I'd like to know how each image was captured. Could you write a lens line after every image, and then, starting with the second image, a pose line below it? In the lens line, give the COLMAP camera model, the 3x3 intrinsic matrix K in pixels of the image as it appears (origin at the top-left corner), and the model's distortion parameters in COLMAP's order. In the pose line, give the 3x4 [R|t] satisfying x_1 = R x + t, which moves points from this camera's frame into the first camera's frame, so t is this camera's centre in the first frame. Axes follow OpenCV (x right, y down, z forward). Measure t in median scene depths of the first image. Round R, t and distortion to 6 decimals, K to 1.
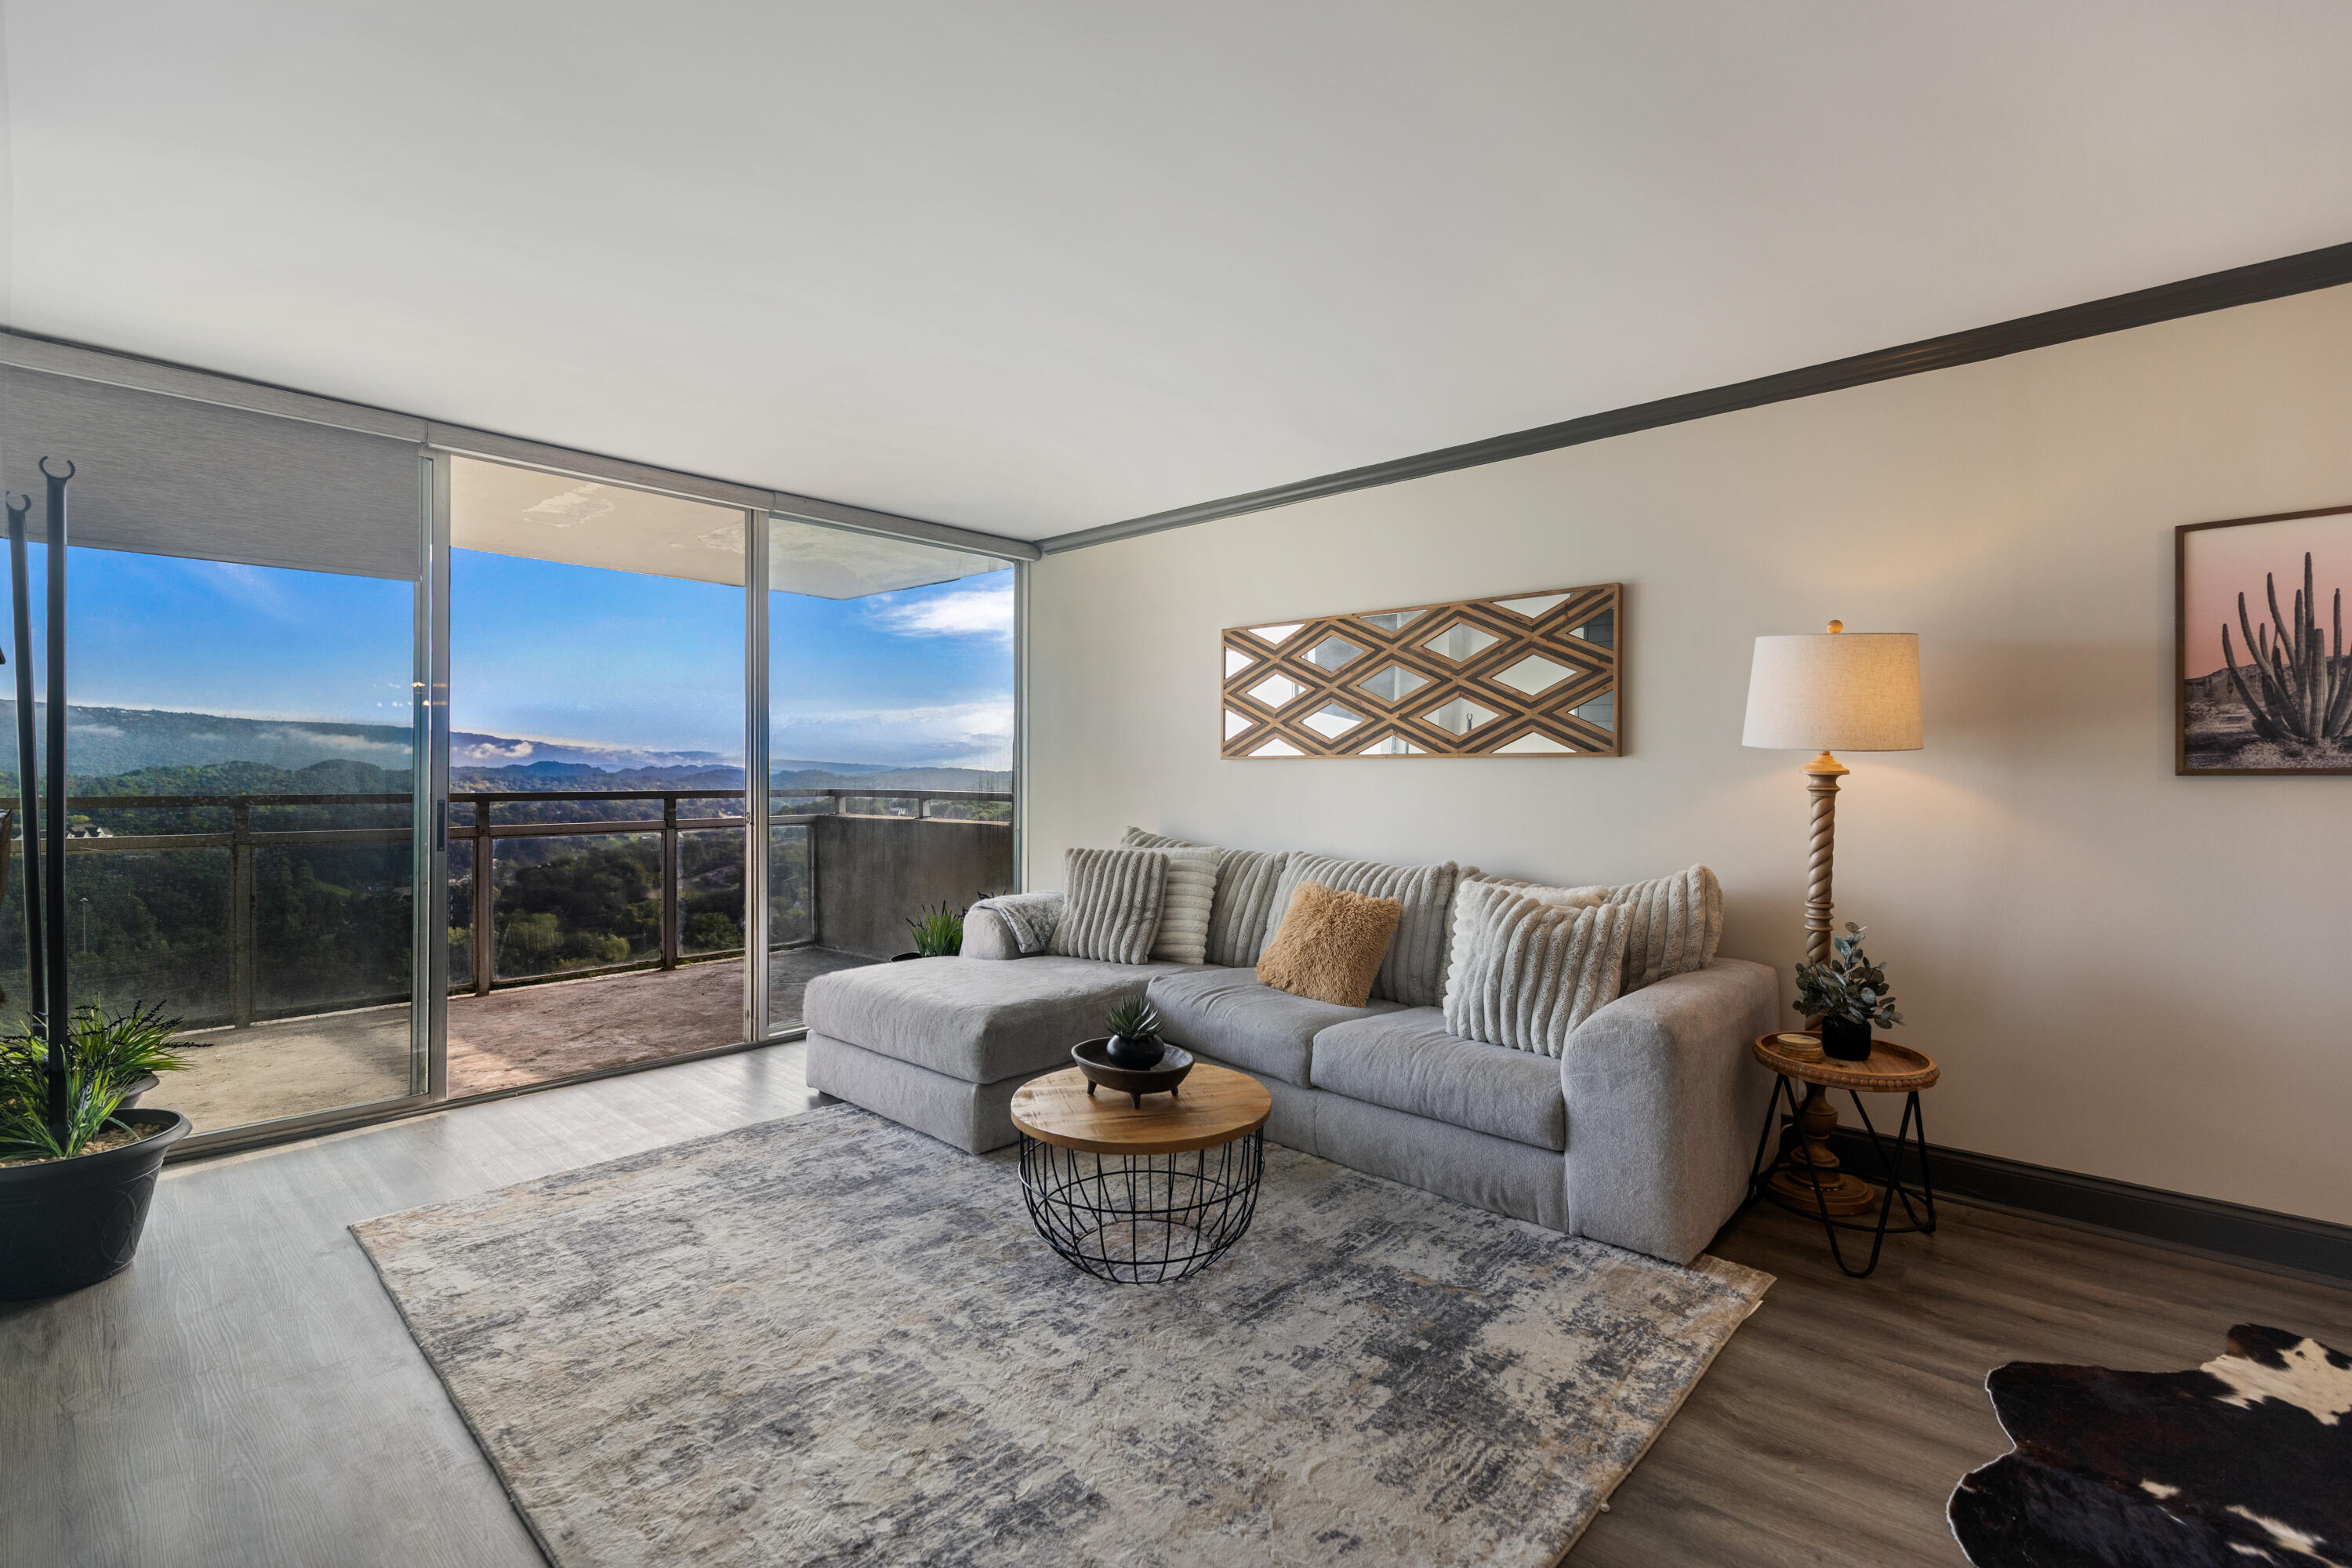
lens RADIAL K [[1044.5, 0, 1191.8], [0, 1044.5, 769.3], [0, 0, 1]] dist [0.005642, -0.001530]
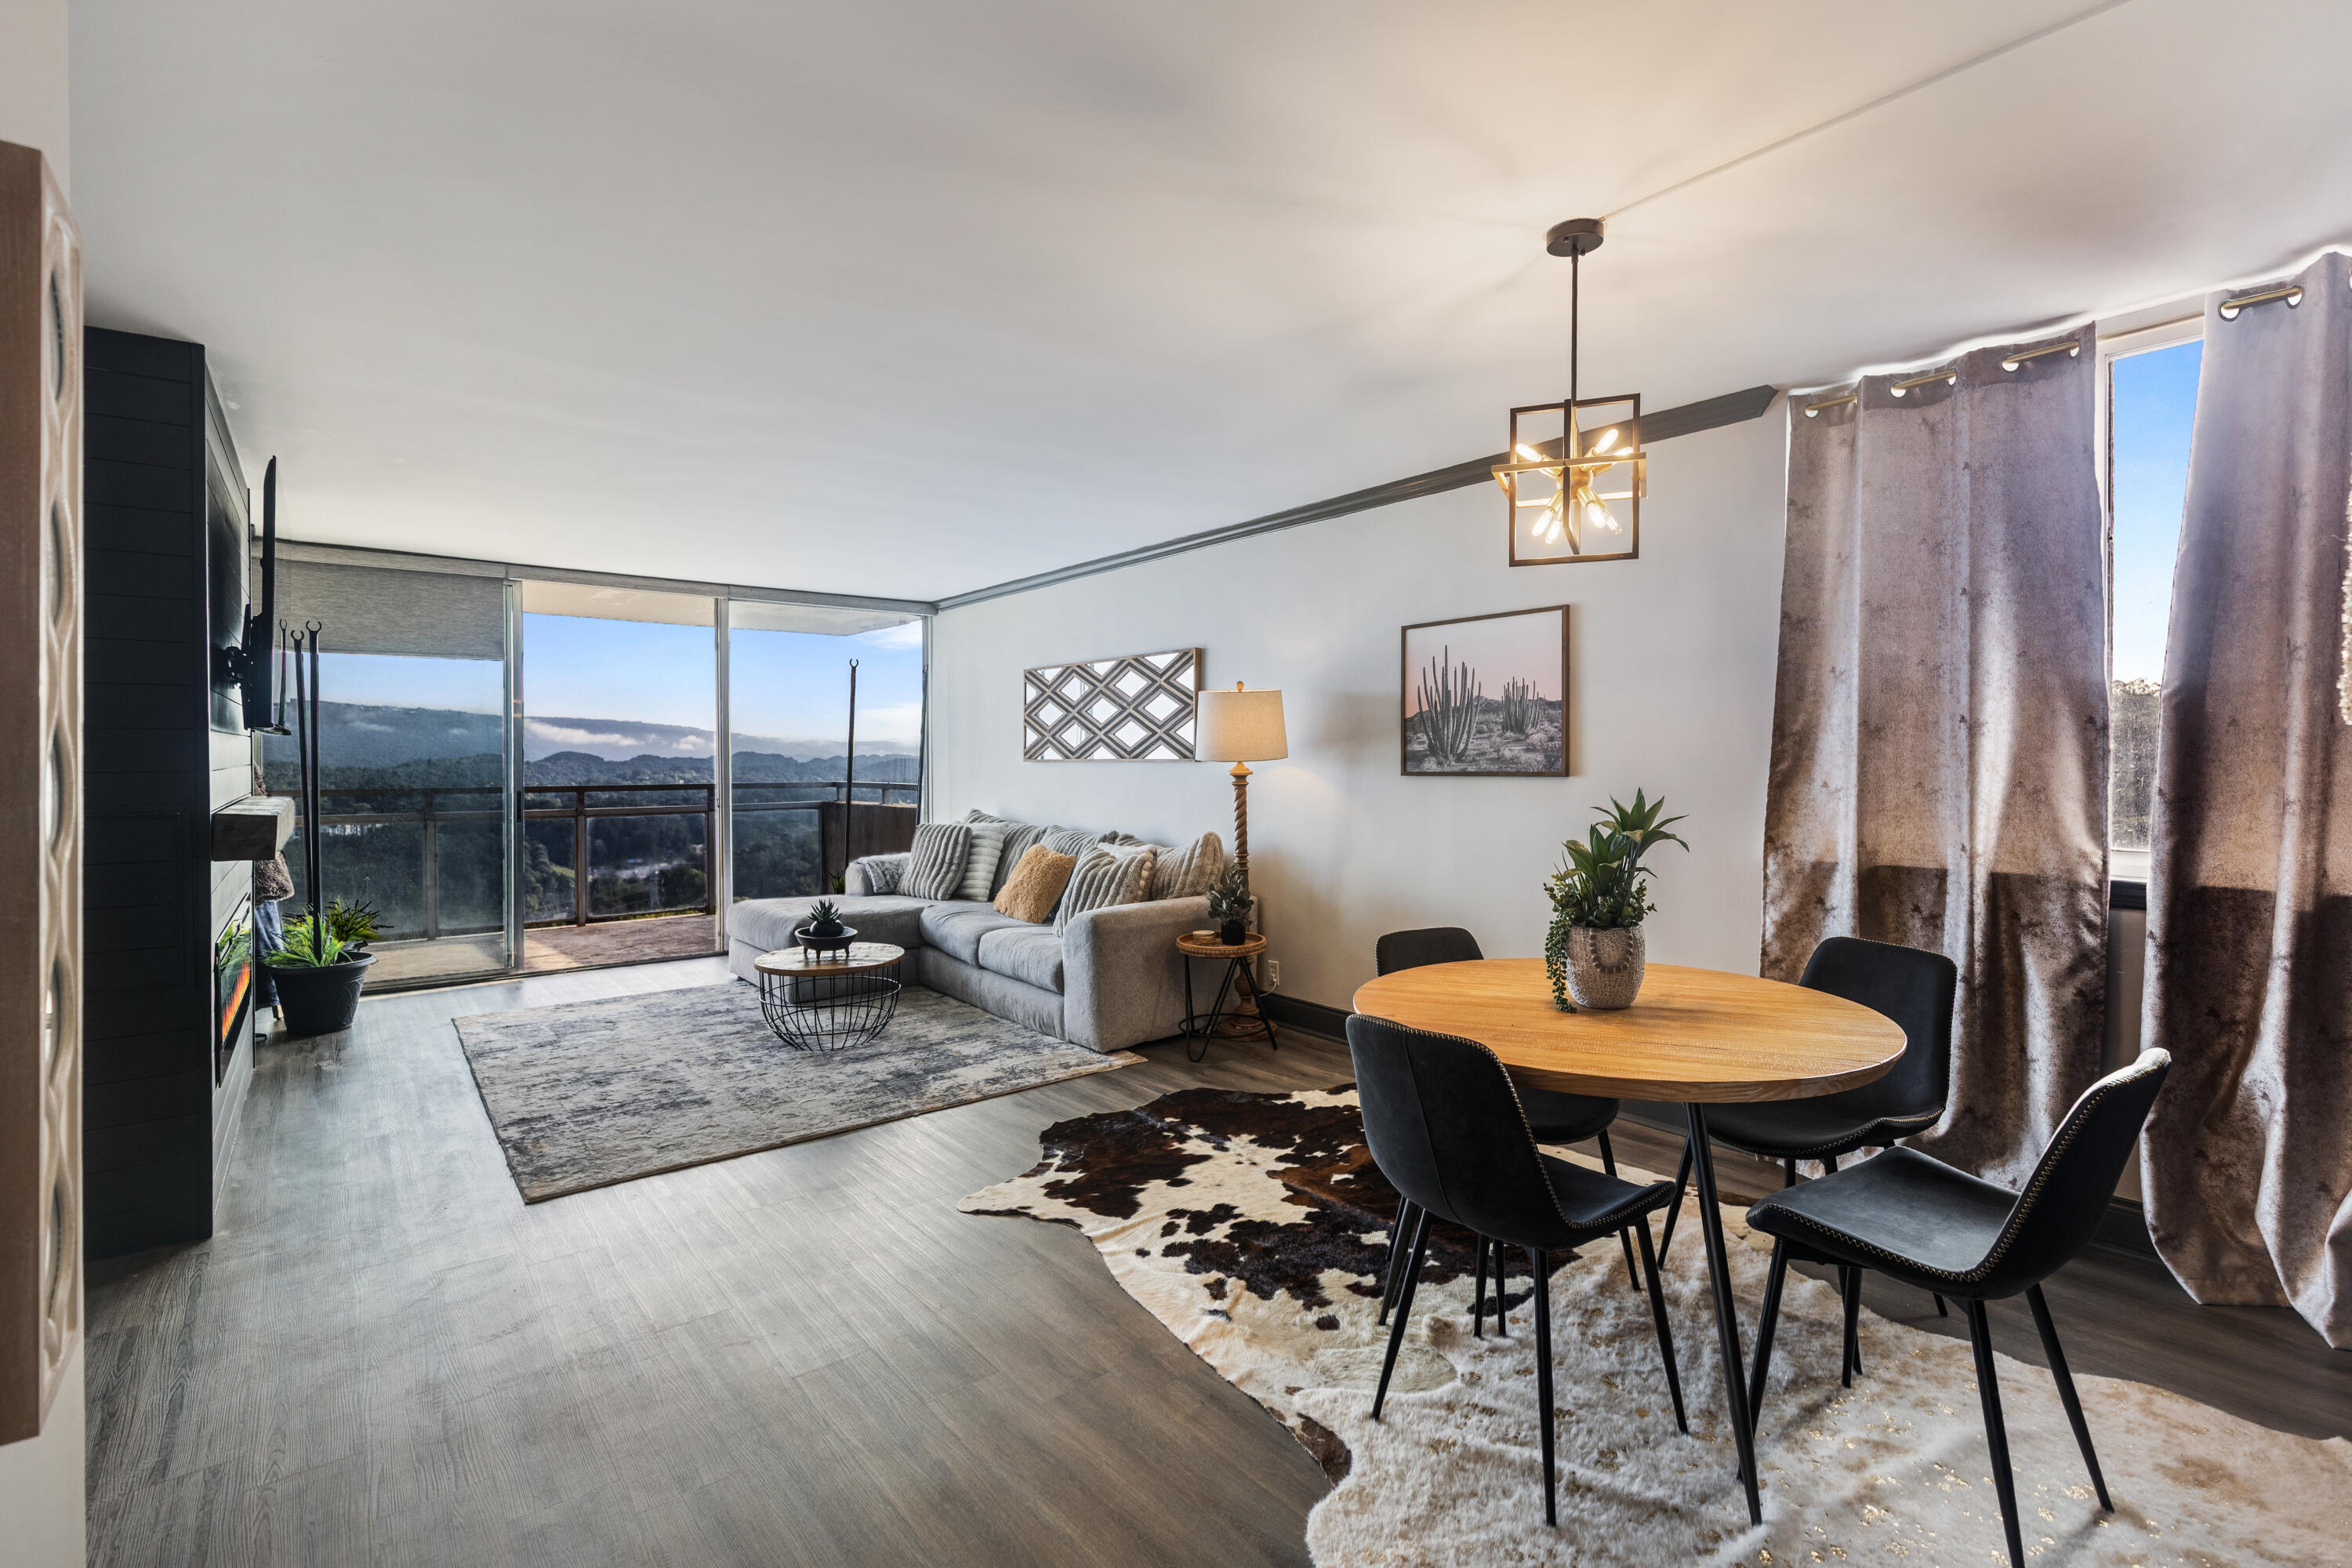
lens RADIAL K [[1090.7, 0, 1200.4], [0, 1090.7, 765.1], [0, 0, 1]] dist [-0.001015, -0.000882]
pose [[0.987272, -0.005114, -0.158958, 0.734364], [0.006487, 0.999946, 0.008120, -0.022208], [0.158908, -0.009048, 0.987252, -0.627528]]
